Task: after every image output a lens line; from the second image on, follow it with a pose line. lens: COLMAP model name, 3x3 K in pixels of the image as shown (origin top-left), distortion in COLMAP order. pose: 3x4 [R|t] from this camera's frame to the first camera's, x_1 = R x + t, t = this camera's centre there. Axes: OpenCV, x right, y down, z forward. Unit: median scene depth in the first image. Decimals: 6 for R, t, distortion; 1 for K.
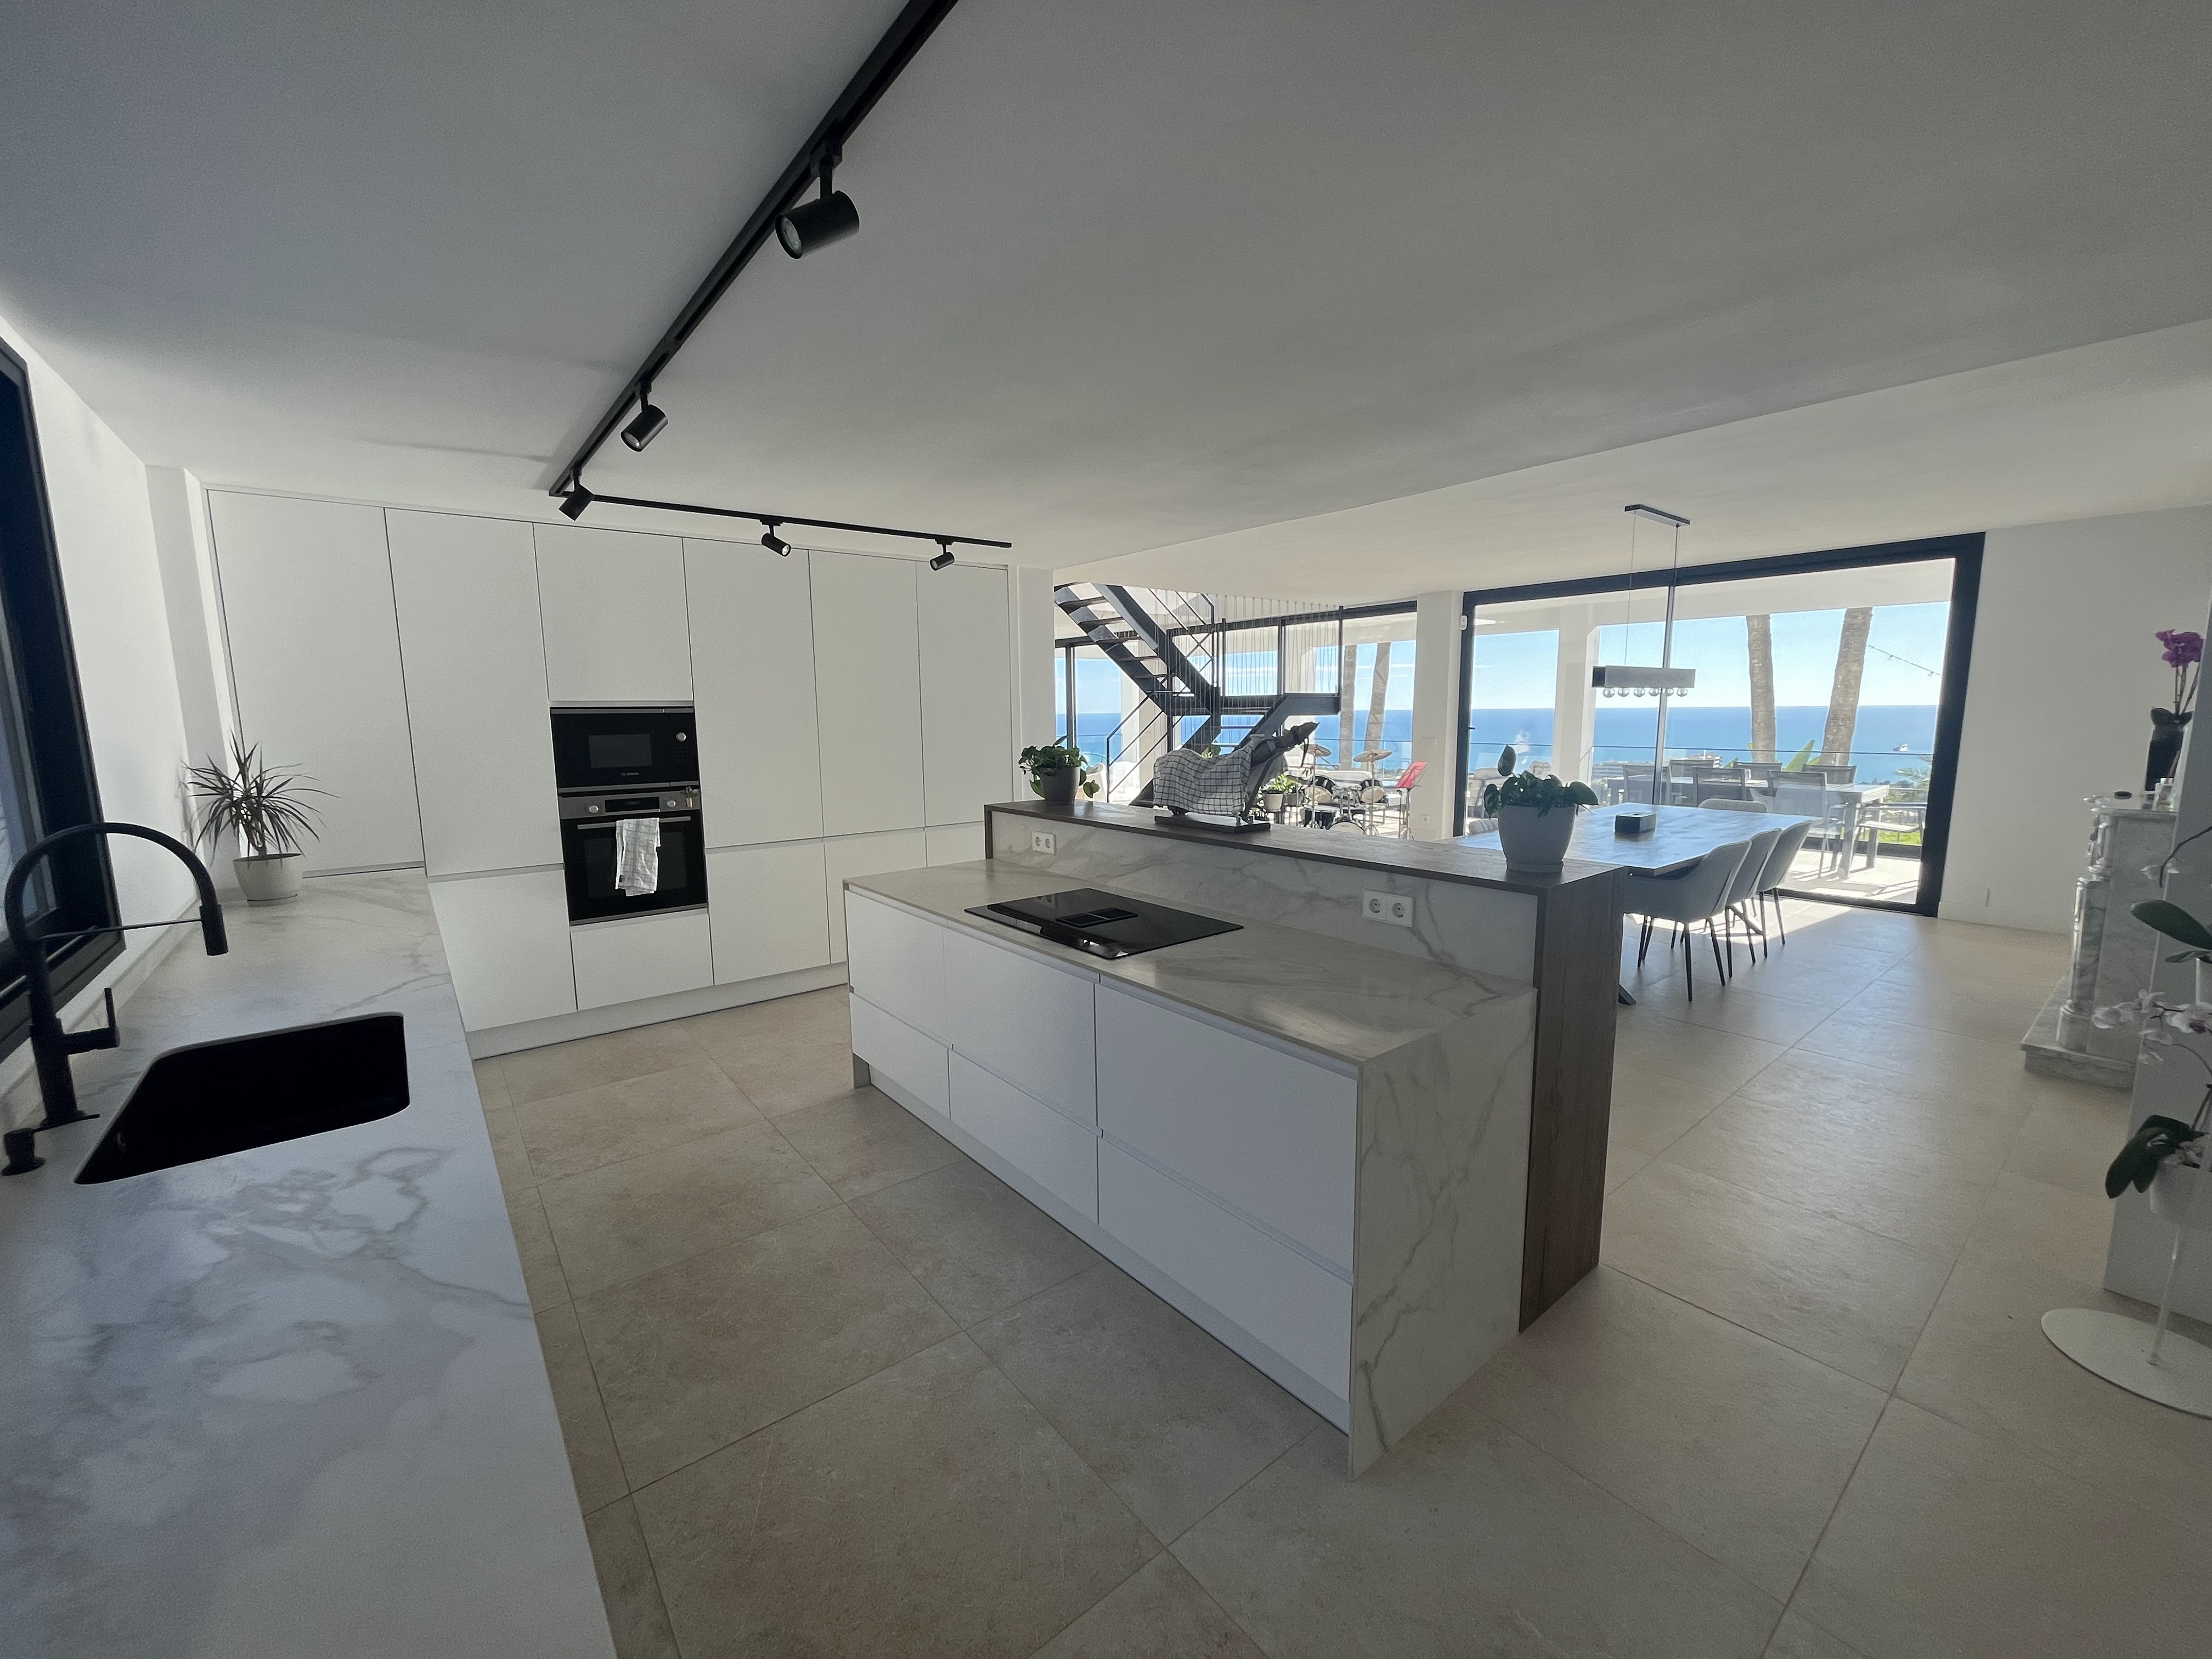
lens RADIAL K [[888.8, 0, 1103.7], [0, 888.8, 832.7], [0, 0, 1]] dist [-0.001573, -0.000640]
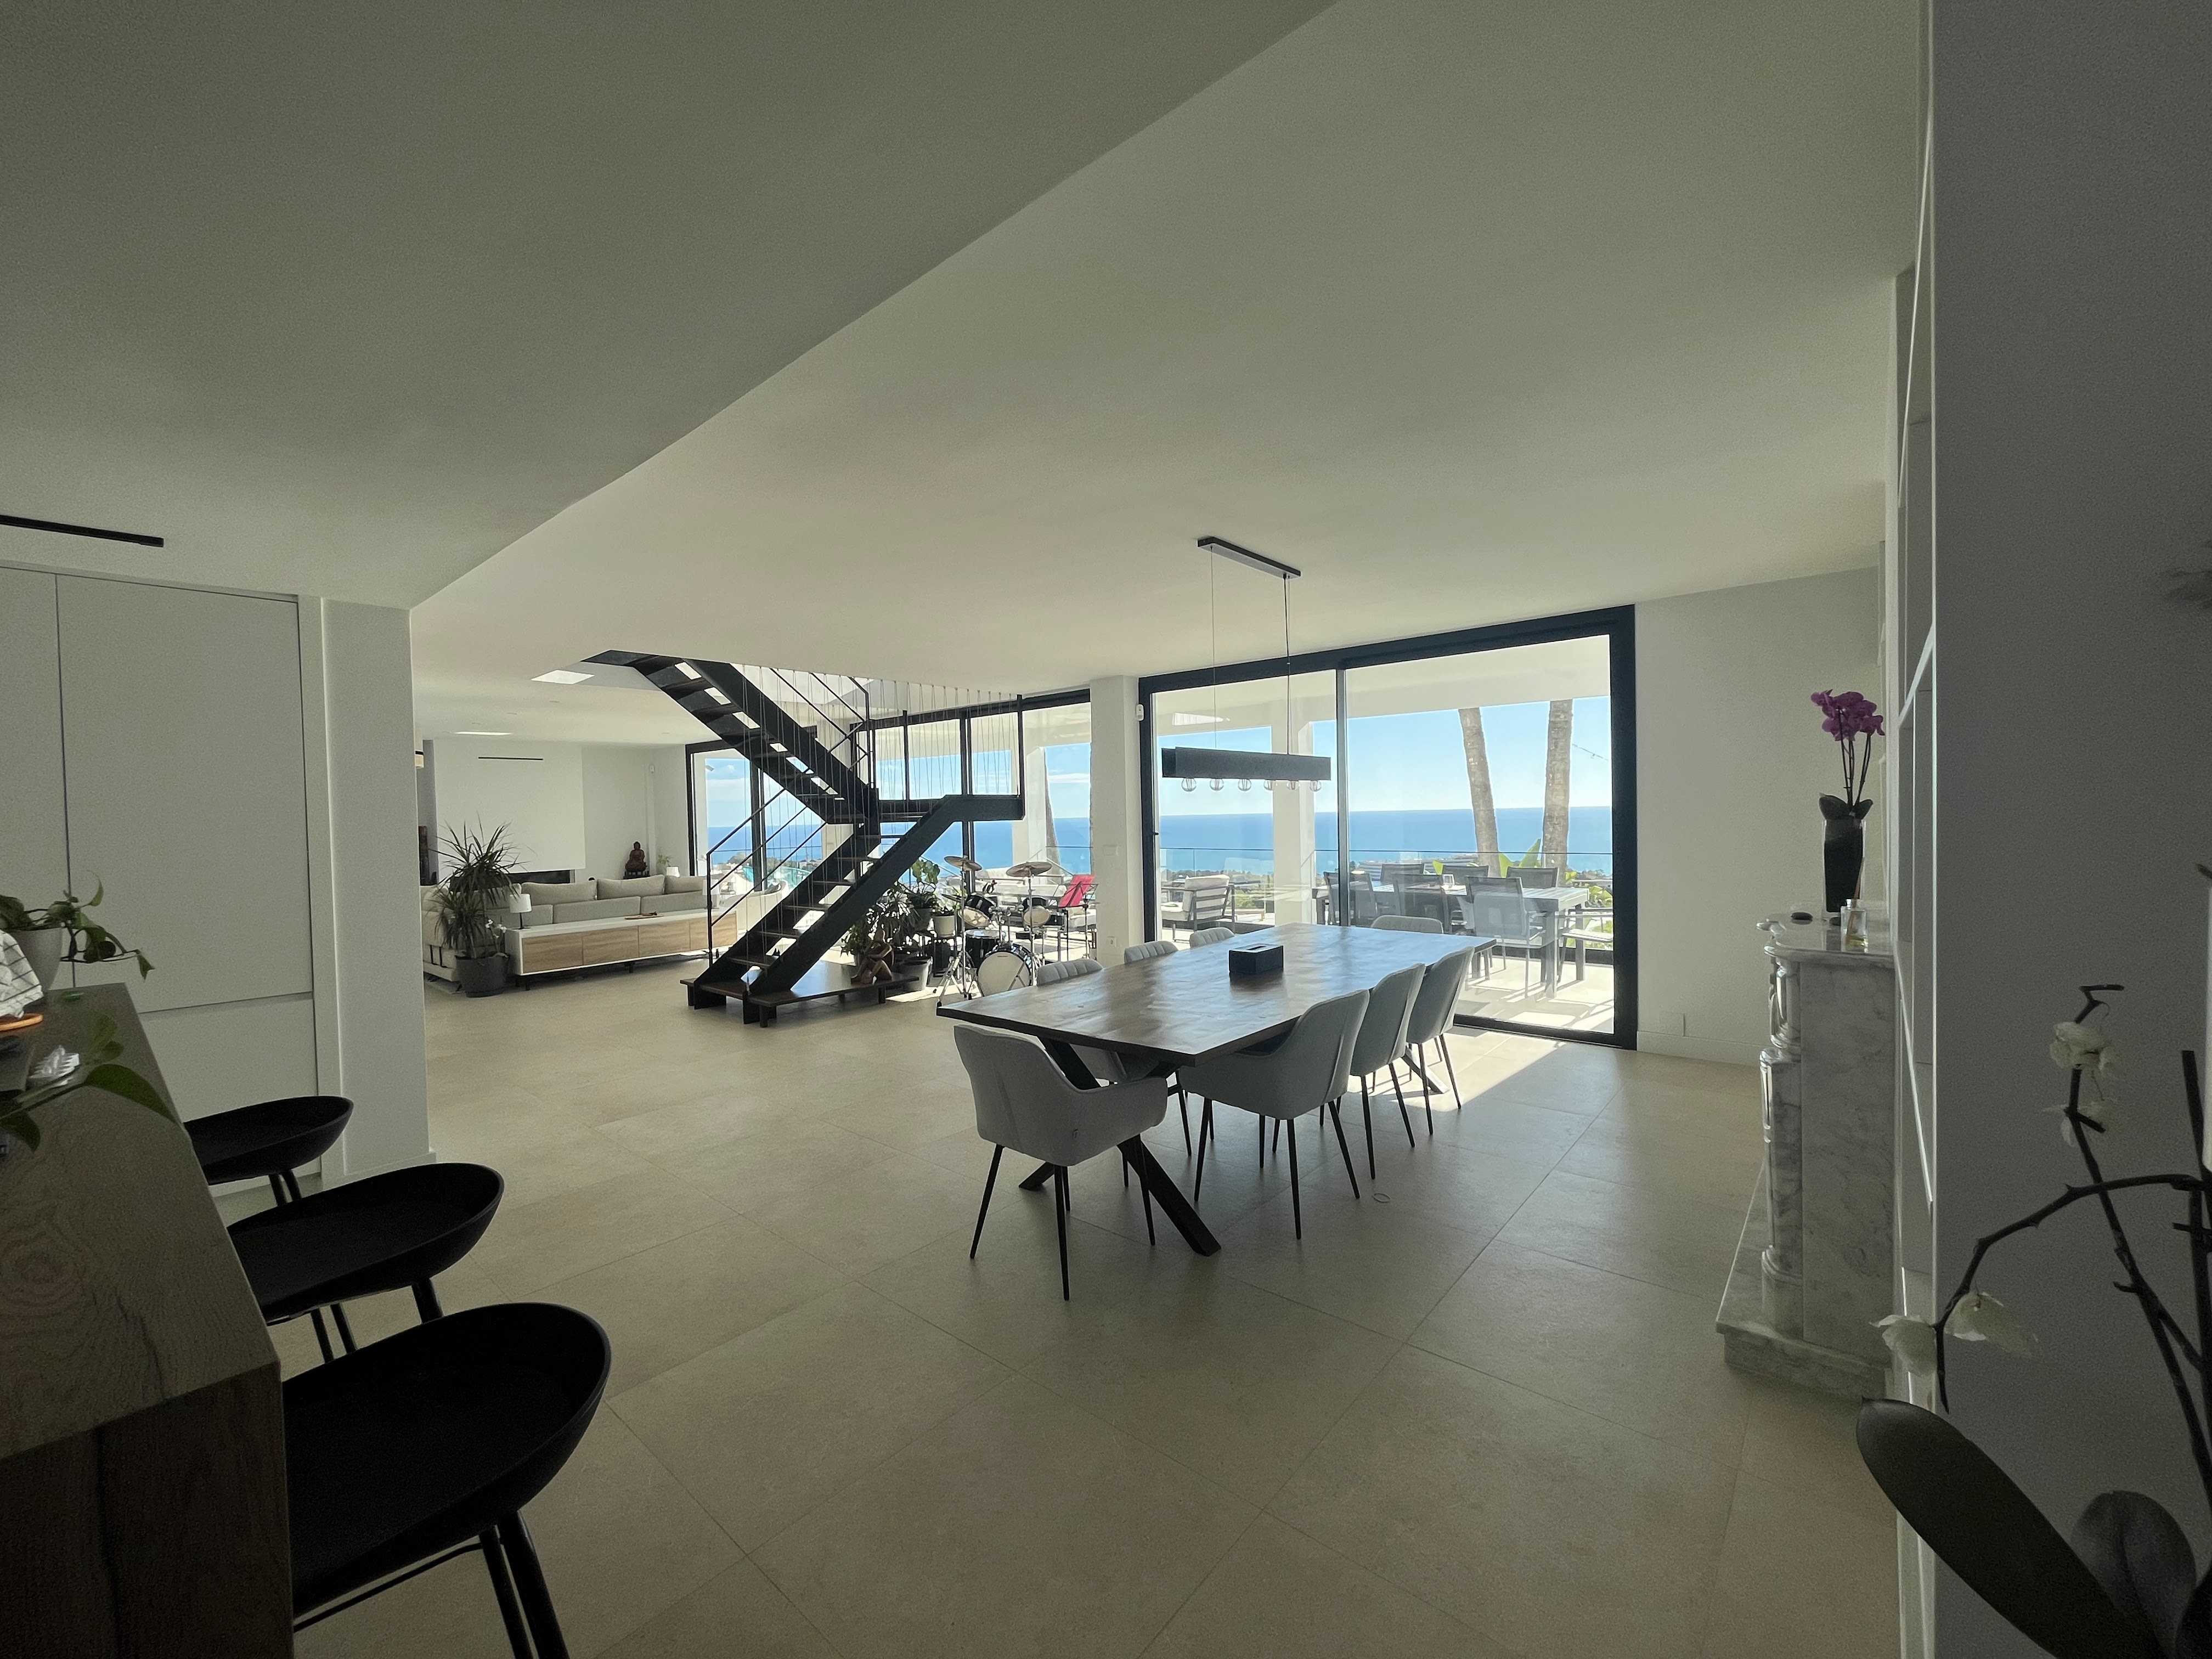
lens RADIAL K [[888.8, 0, 1103.7], [0, 888.8, 832.7], [0, 0, 1]] dist [-0.001573, -0.000640]
pose [[0.982323, -0.015627, 0.186542, 0.410135], [0.037776, 0.992556, -0.115779, -0.042632], [-0.183344, 0.120779, 0.975601, 0.349787]]
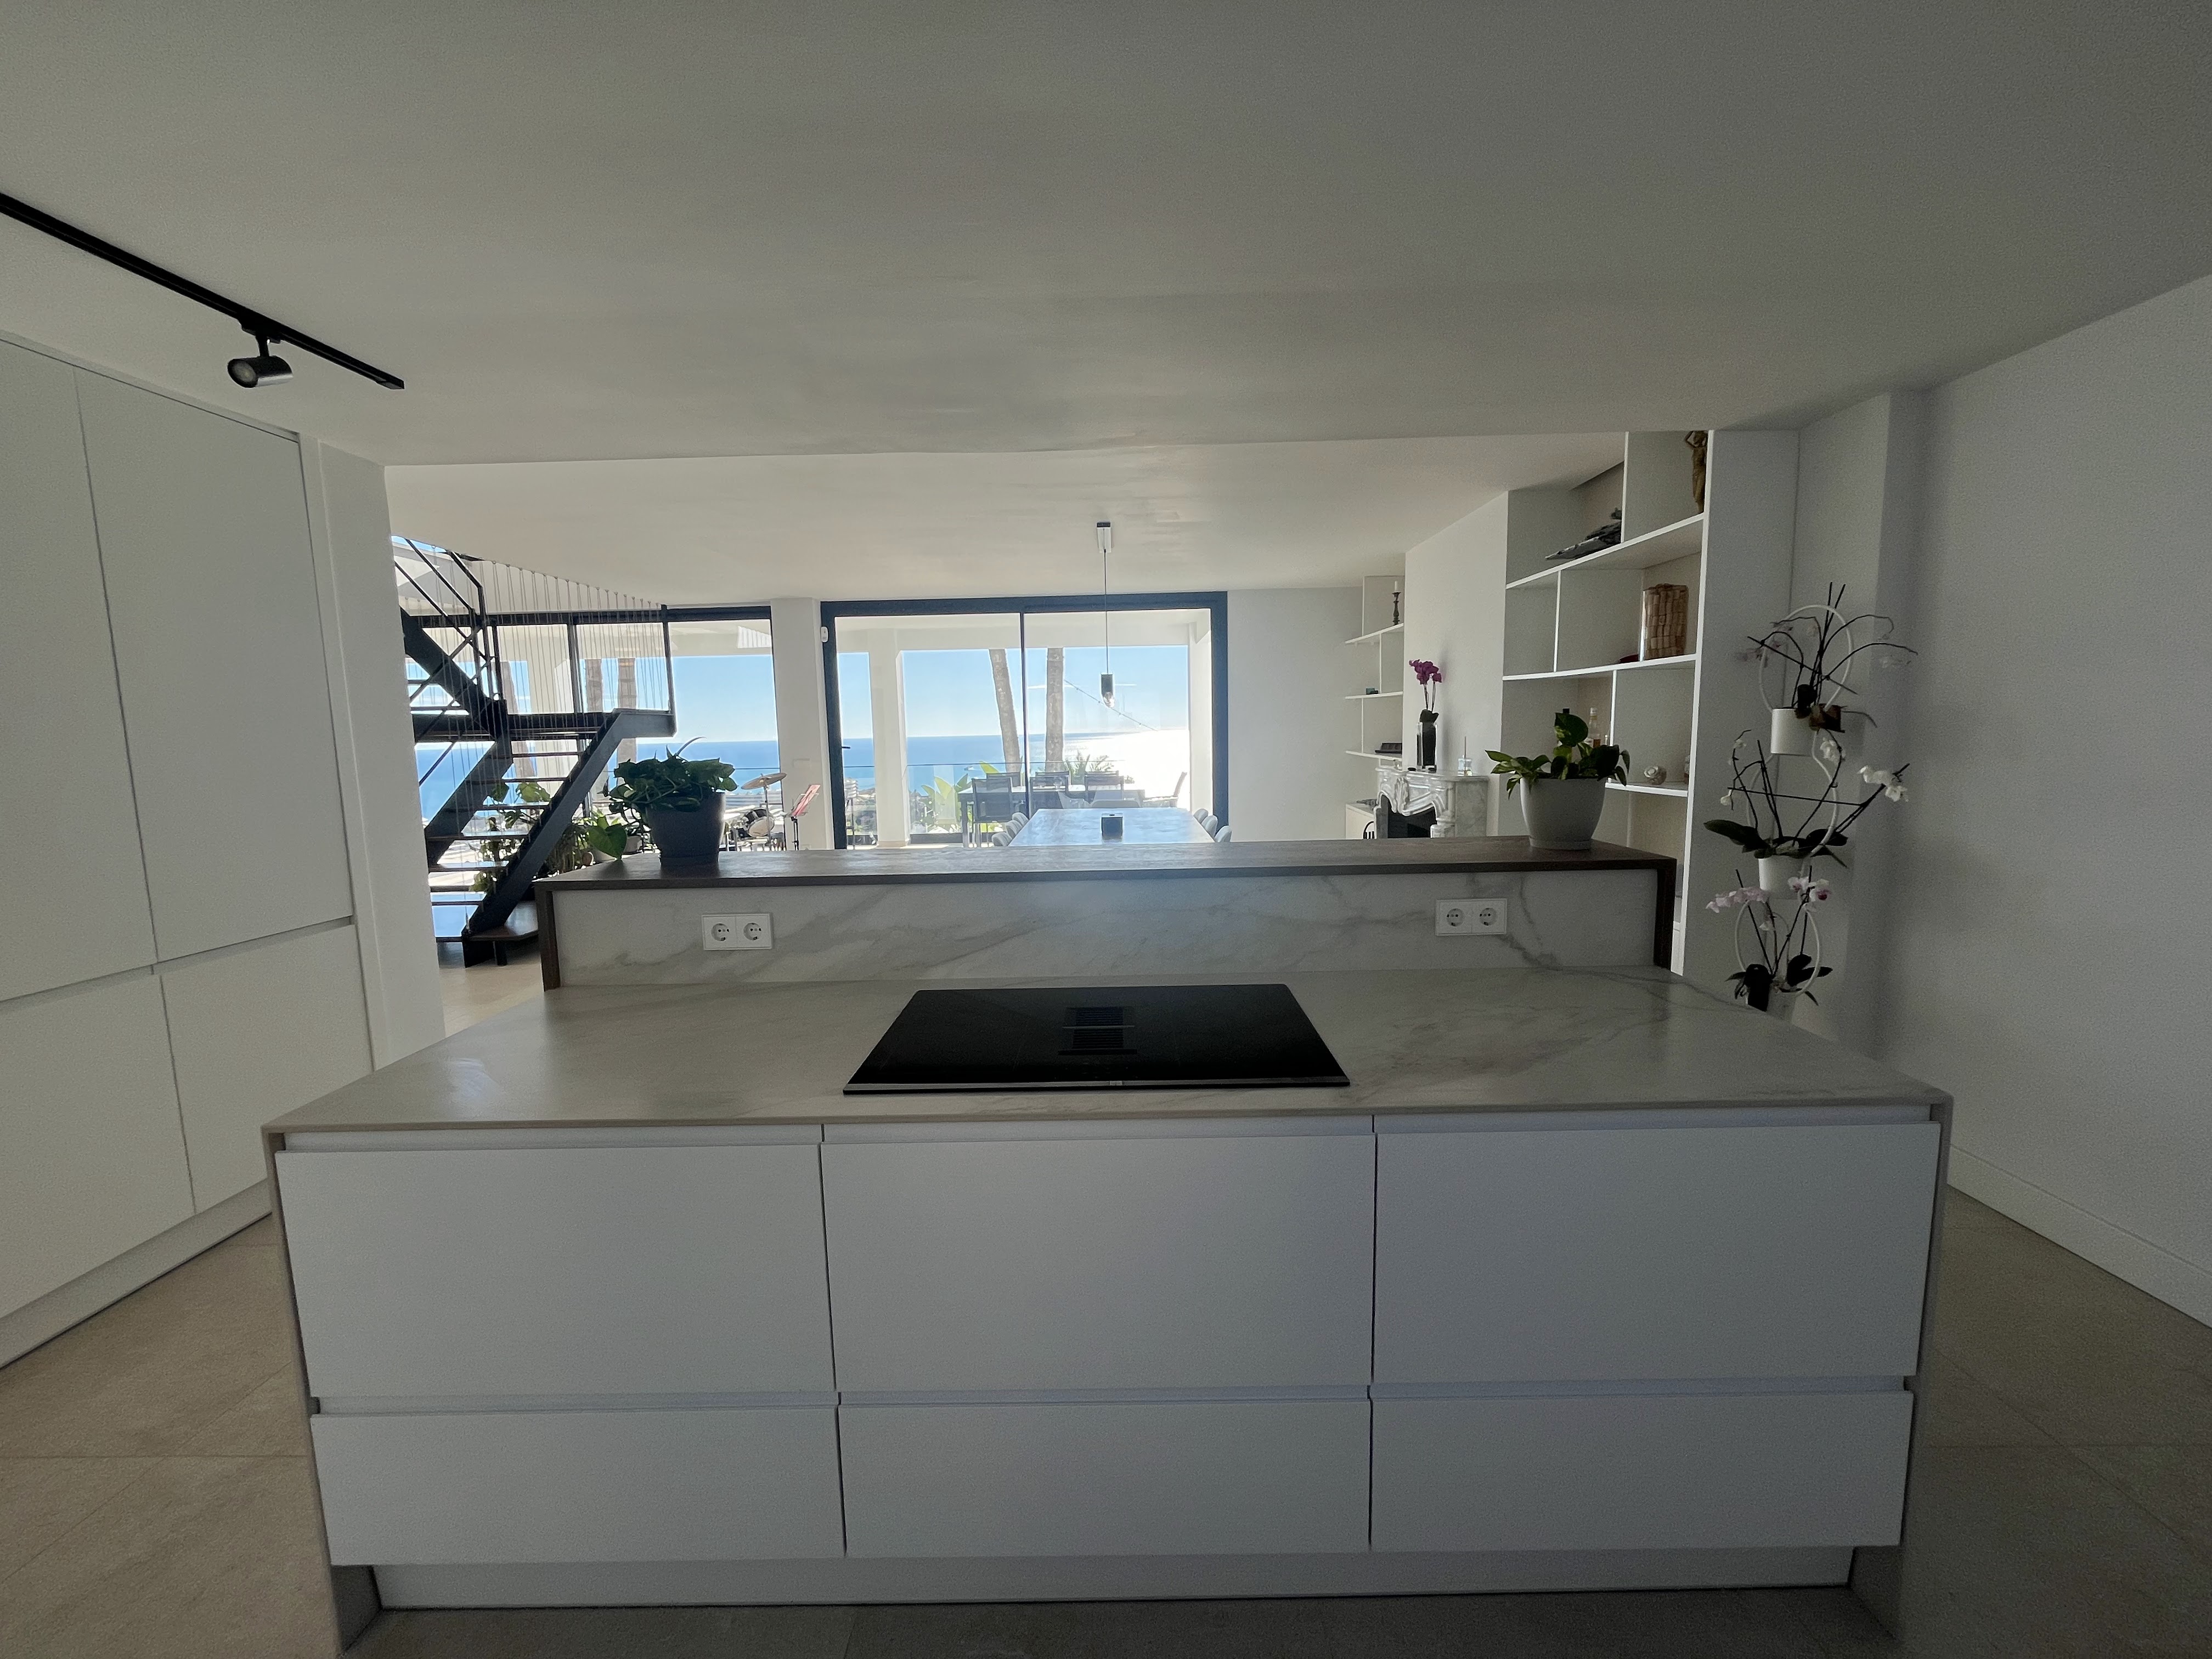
lens RADIAL K [[888.8, 0, 1103.7], [0, 888.8, 832.7], [0, 0, 1]] dist [-0.001573, -0.000640]
pose [[0.635291, -0.092858, 0.766670, -0.277114], [0.122320, 0.992312, 0.018829, -0.026112], [-0.762524, 0.081817, 0.641765, 0.396088]]
